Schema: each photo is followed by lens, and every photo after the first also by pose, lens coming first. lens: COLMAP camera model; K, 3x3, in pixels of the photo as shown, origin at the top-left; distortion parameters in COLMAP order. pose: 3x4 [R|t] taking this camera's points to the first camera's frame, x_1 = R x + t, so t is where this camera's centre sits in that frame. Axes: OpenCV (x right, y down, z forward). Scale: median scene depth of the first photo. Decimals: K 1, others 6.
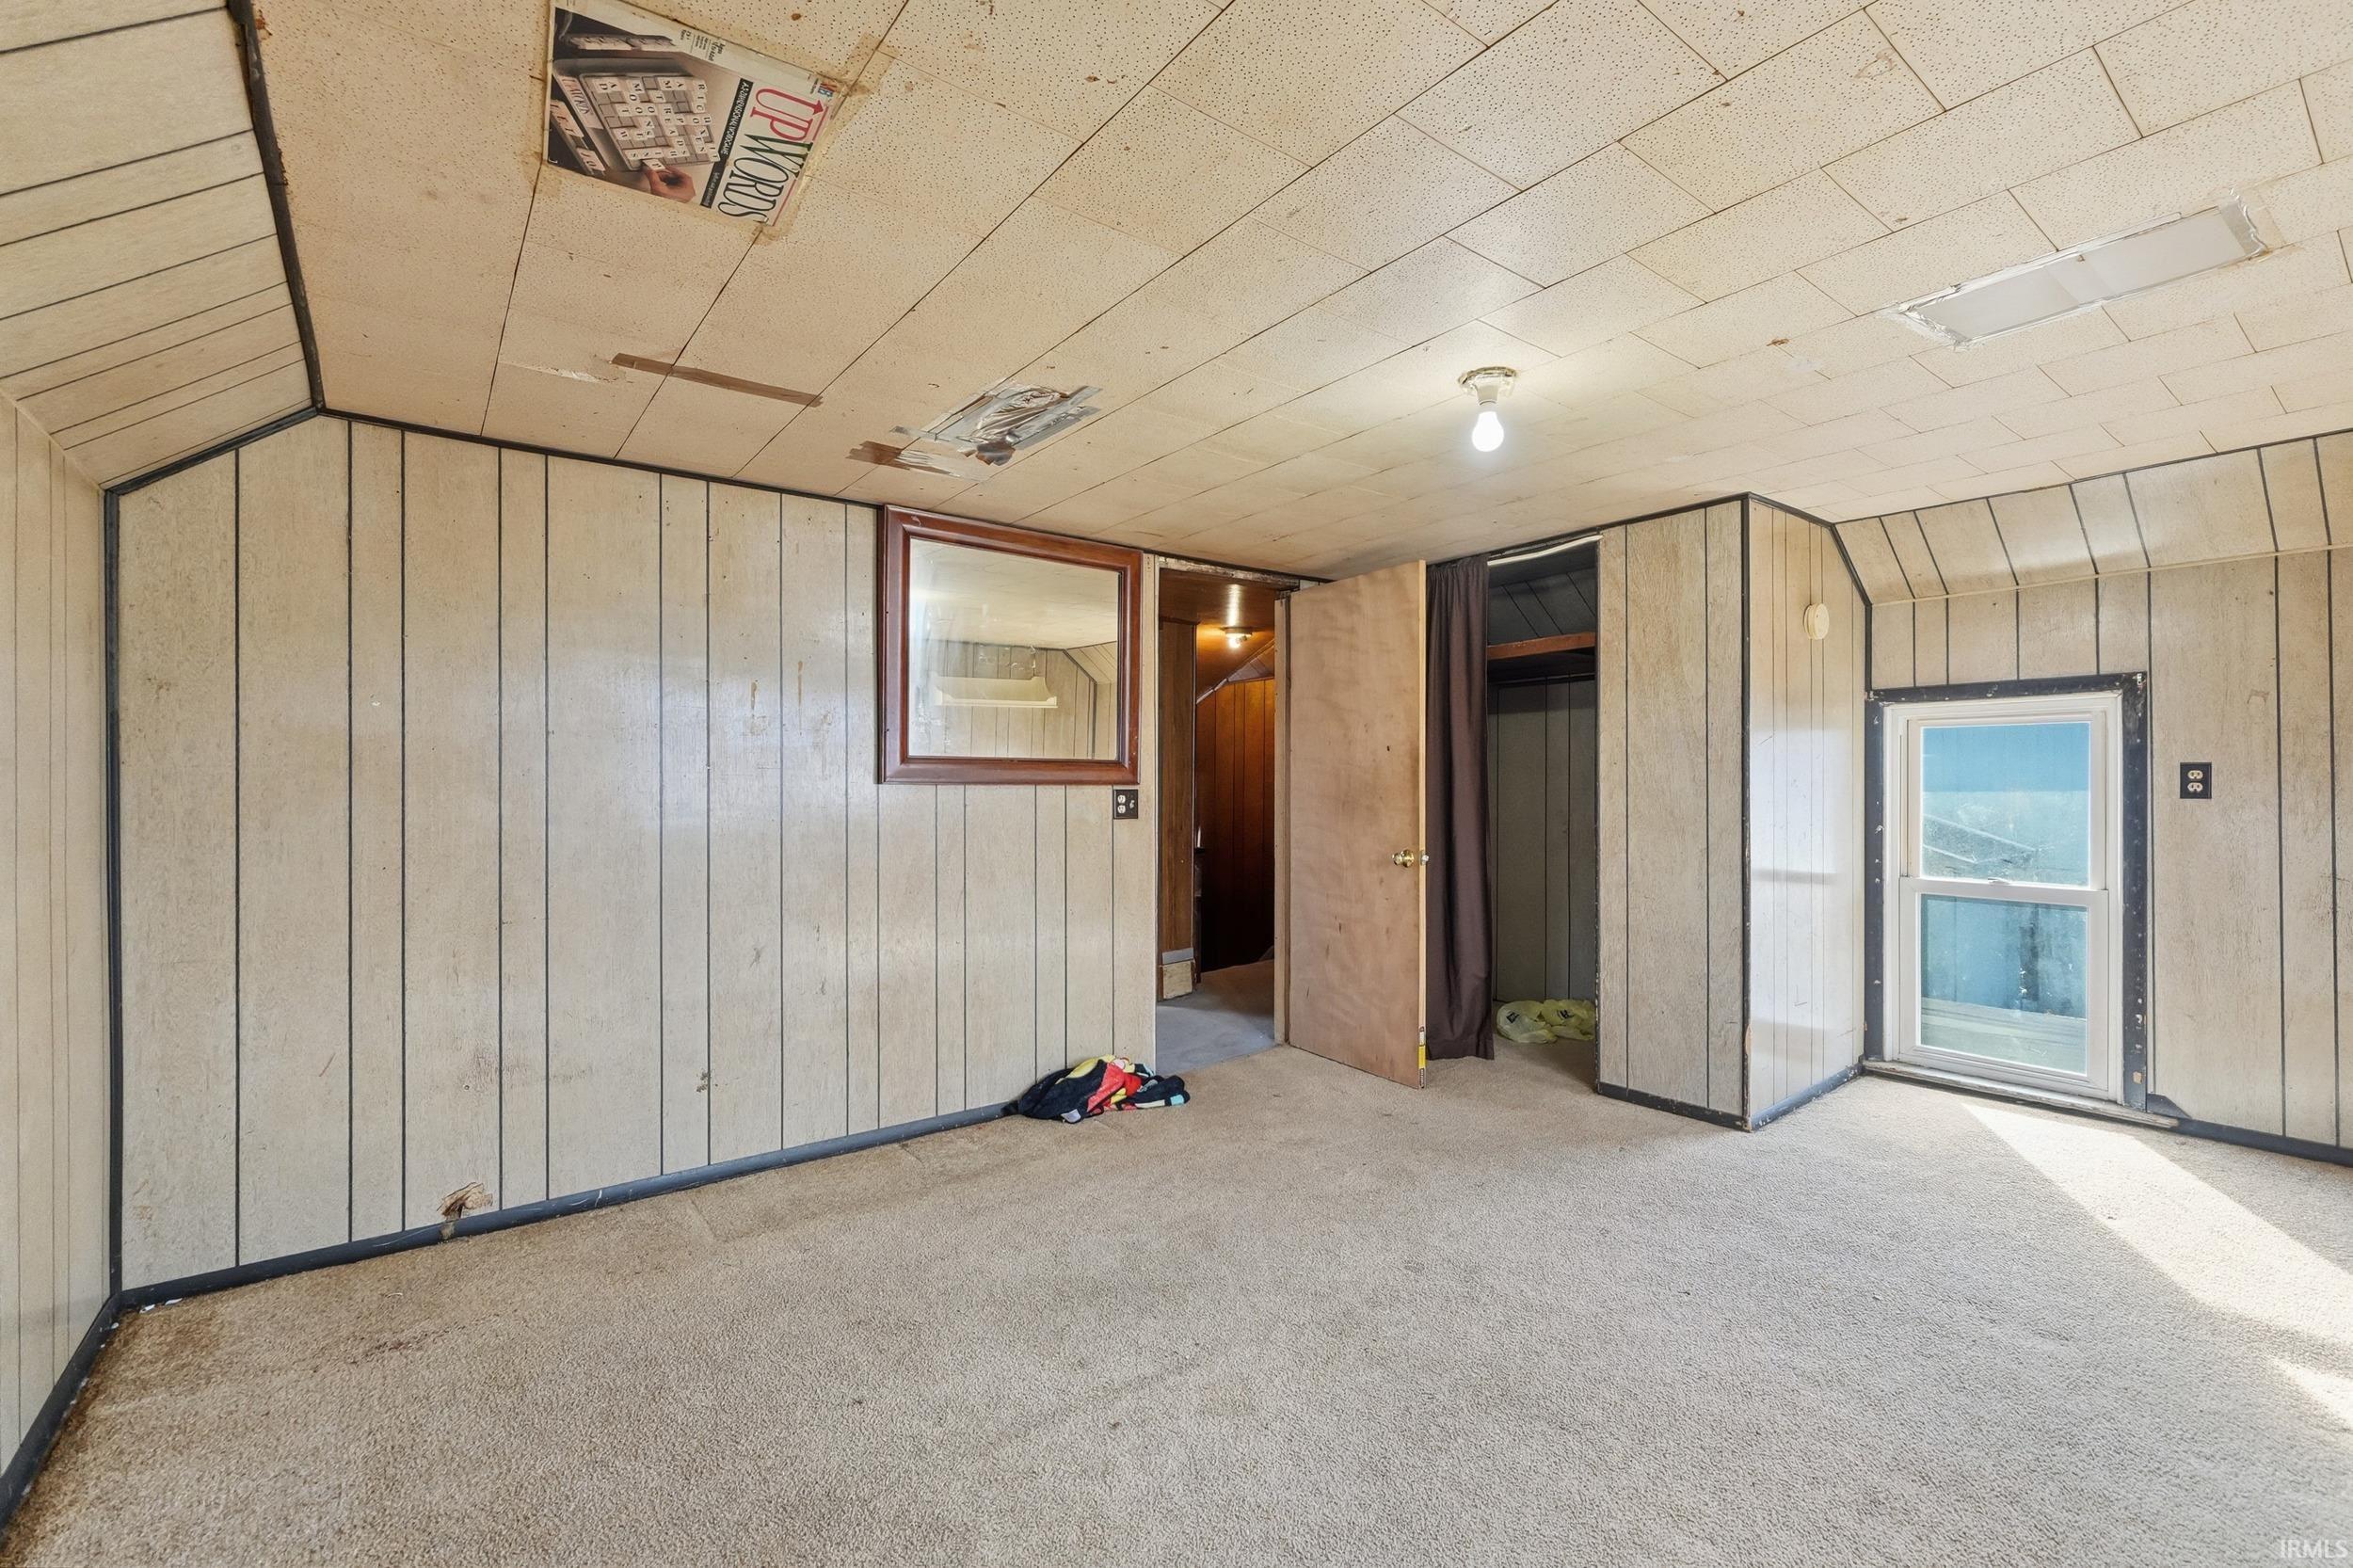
lens RADIAL K [[1005.9, 0, 1164.2], [0, 1005.9, 789.6], [0, 0, 1]] dist [0.000641, 0.000717]
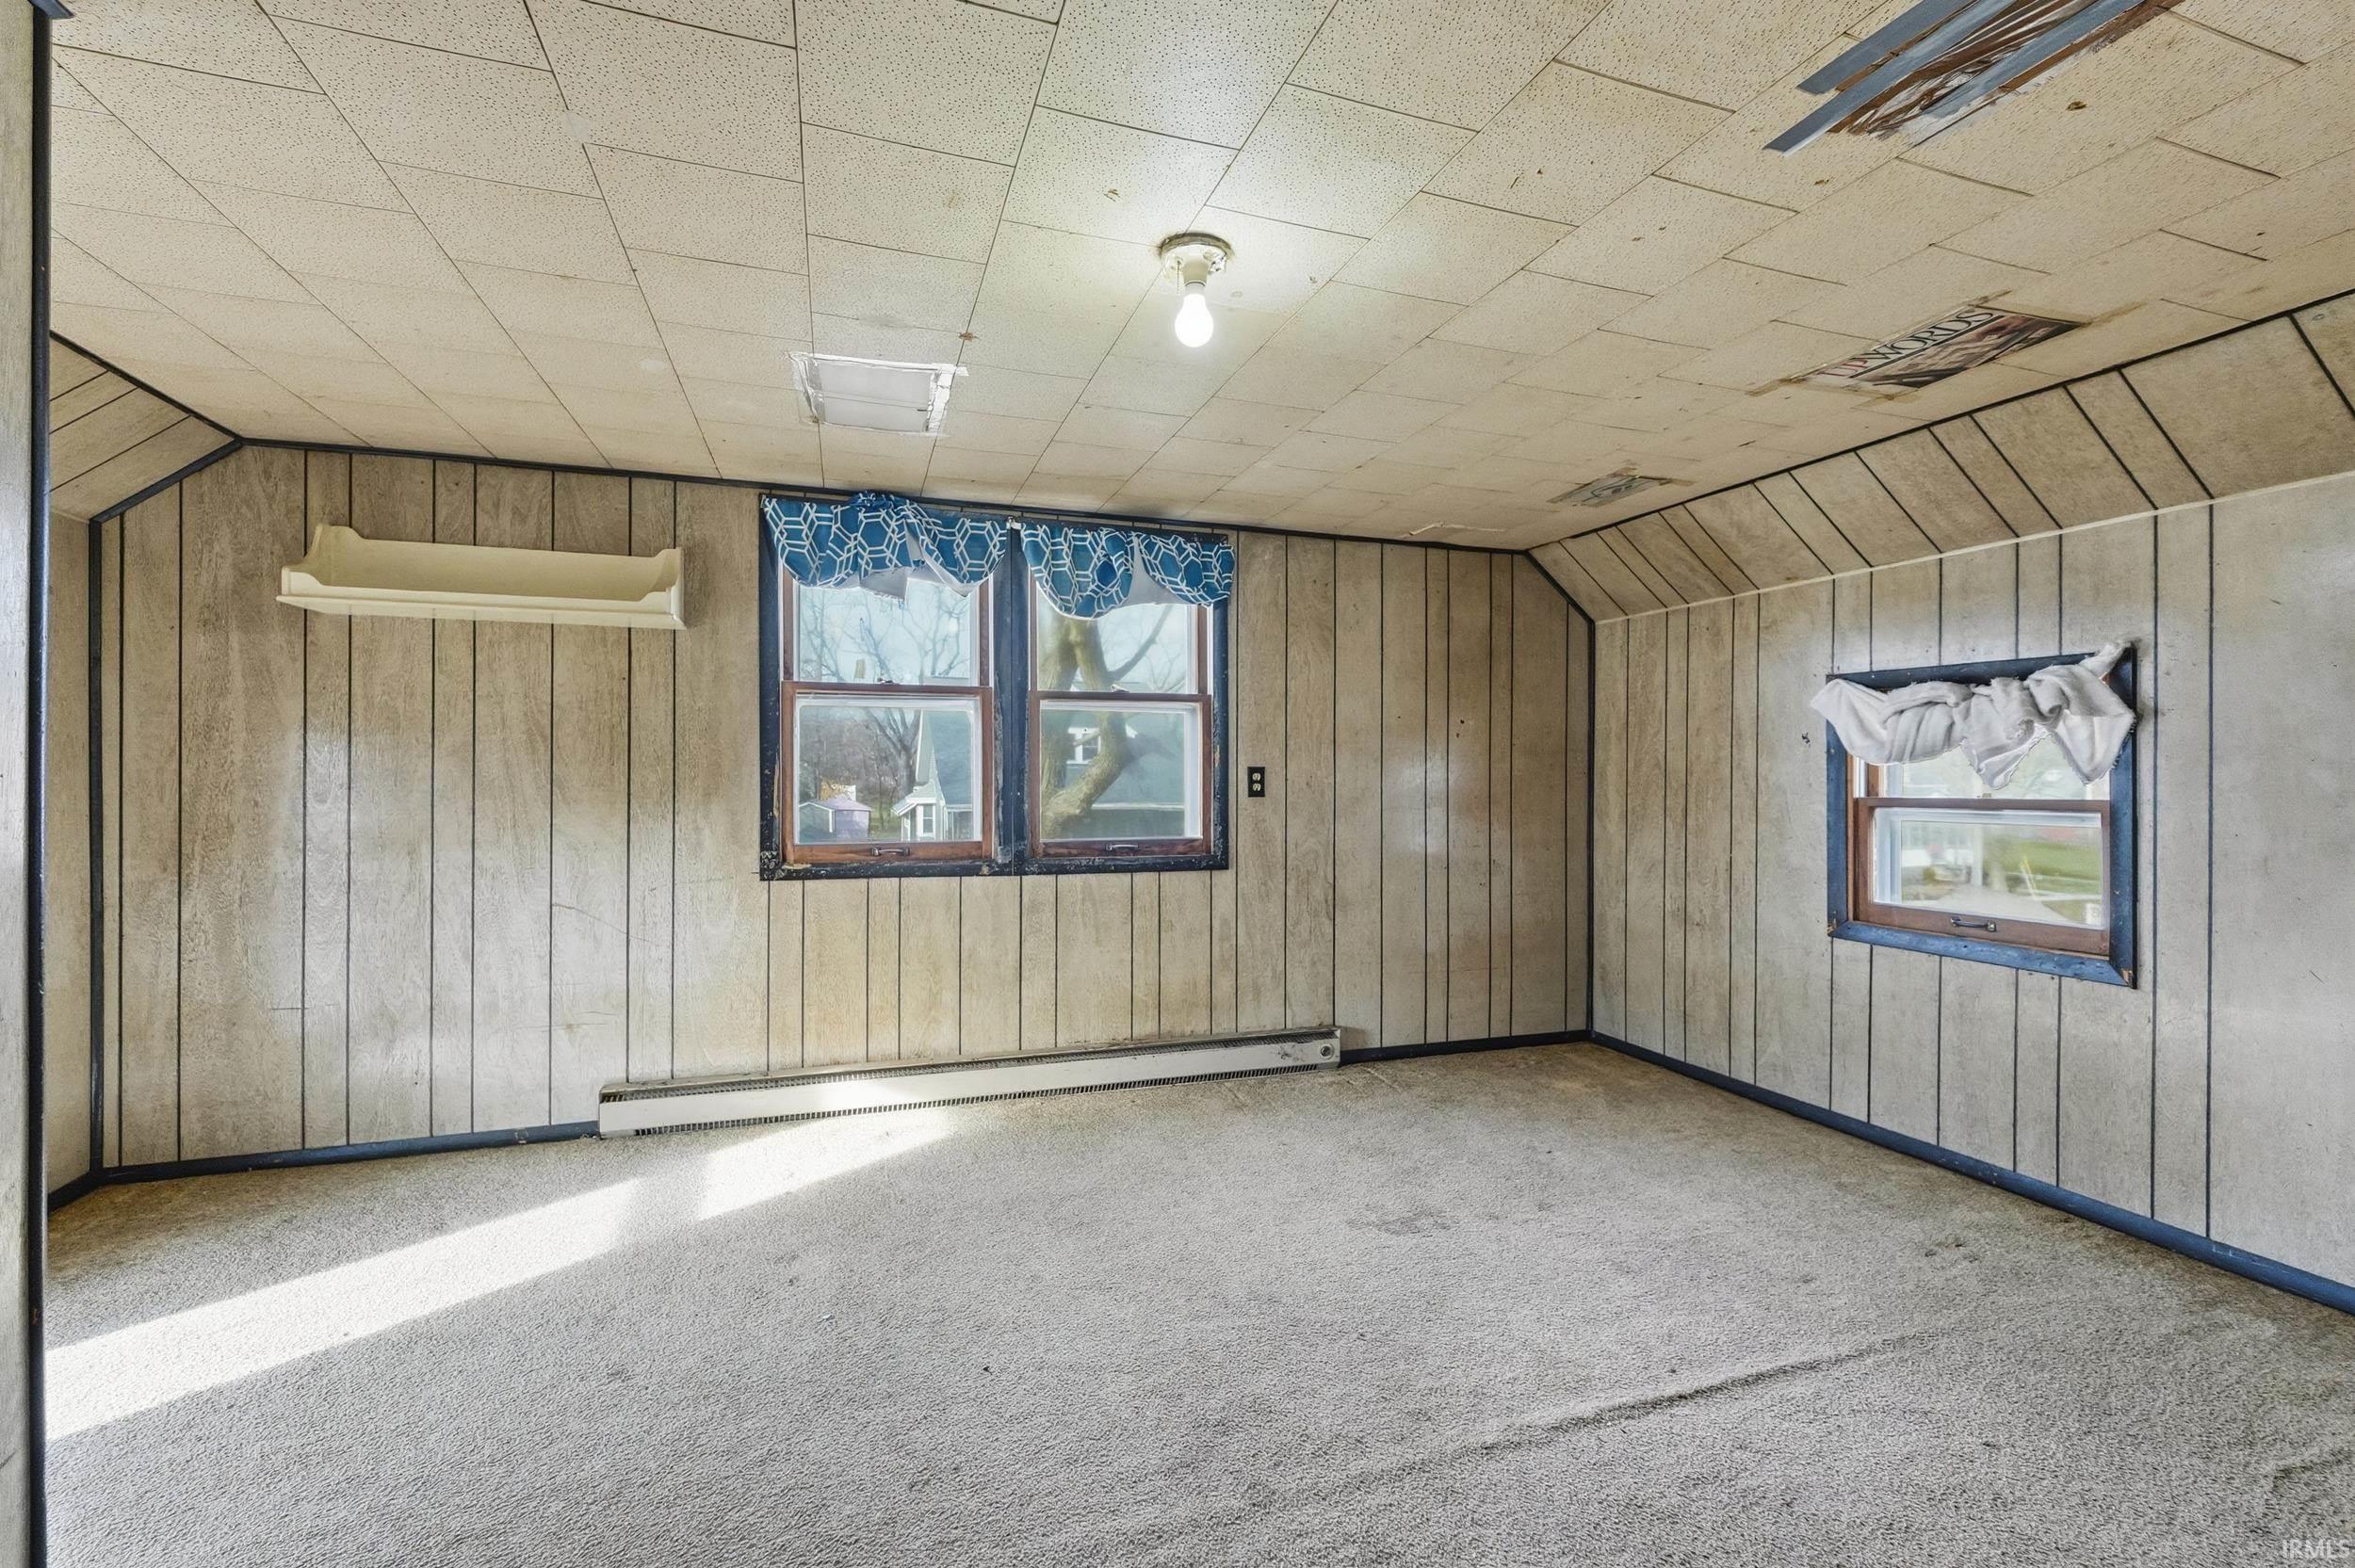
lens RADIAL K [[1006.6, 0, 1184.6], [0, 1006.6, 784.8], [0, 0, 1]] dist [0.000641, 0.000717]
pose [[-0.952825, -0.000619, 0.303520, 0.067279], [0.005469, 0.999801, 0.019206, -0.011322], [-0.303472, 0.019960, -0.952631, 1.255157]]
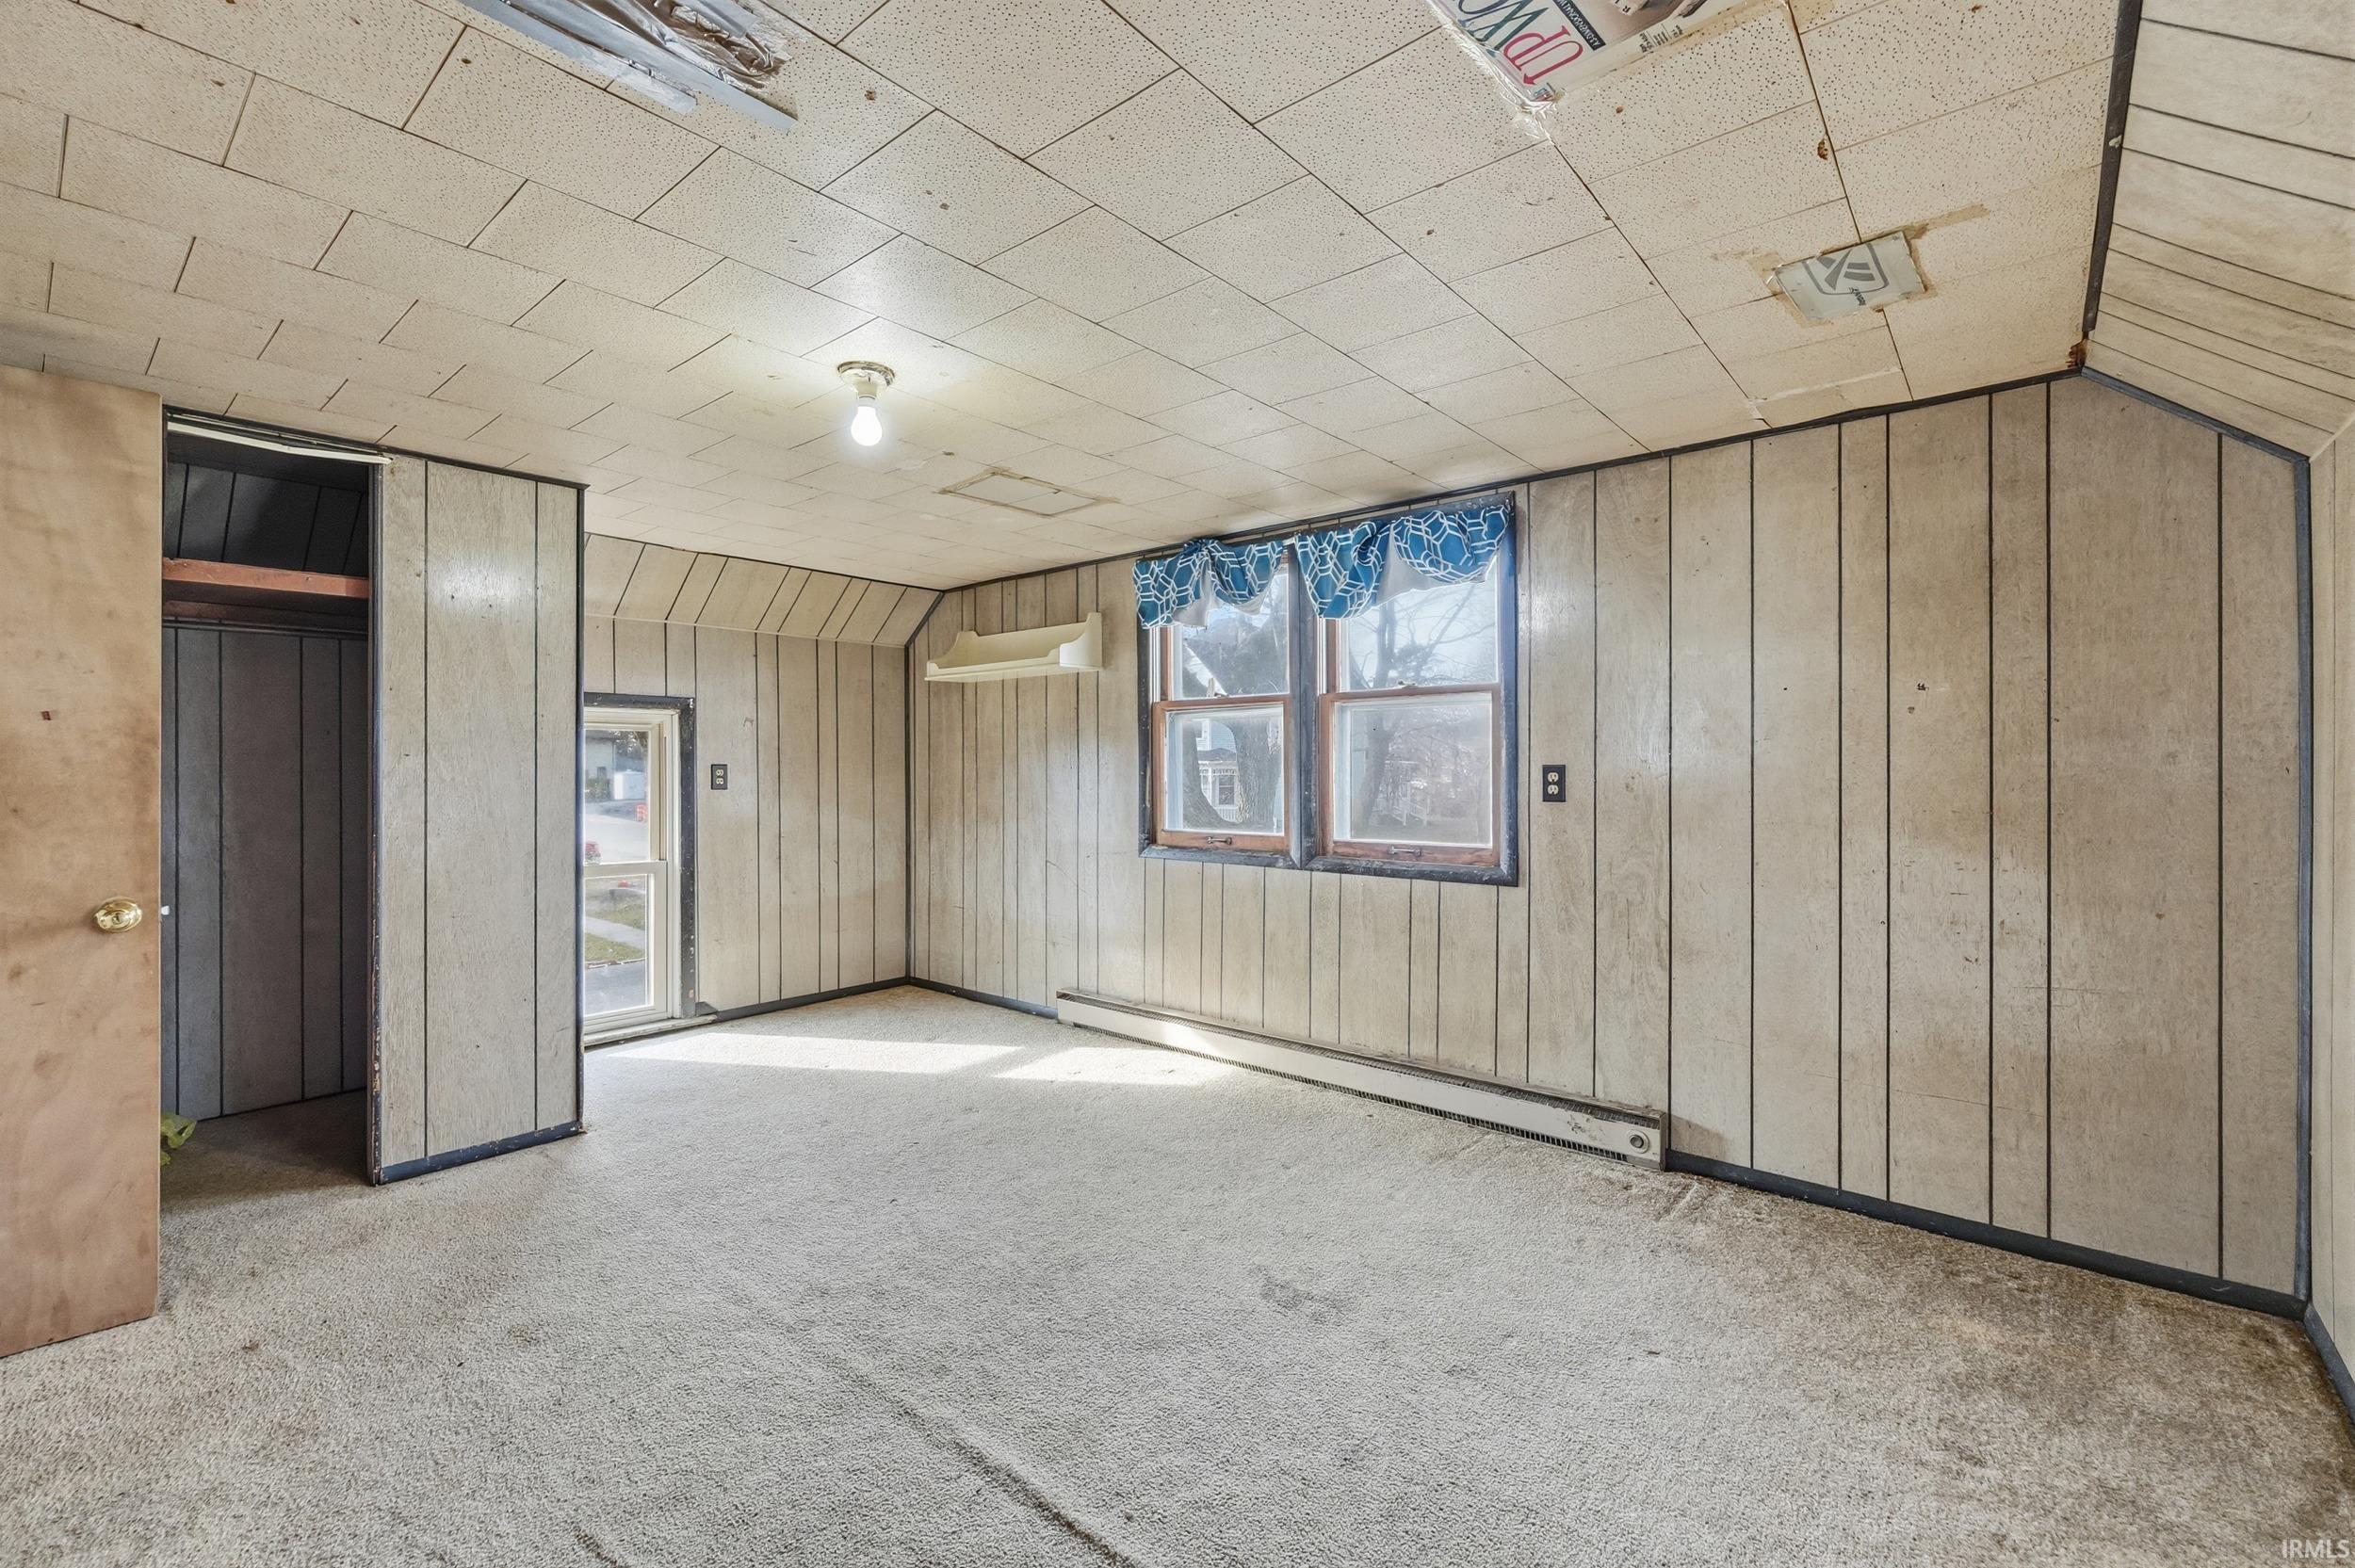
lens RADIAL K [[1006.6, 0, 1177.2], [0, 1006.6, 778.2], [0, 0, 1]] dist [0.000641, 0.000717]
pose [[-0.219330, 0.000038, 0.975651, -0.520796], [0.011565, 0.999930, 0.002561, -0.002852], [-0.975582, 0.011845, -0.219315, 0.662590]]
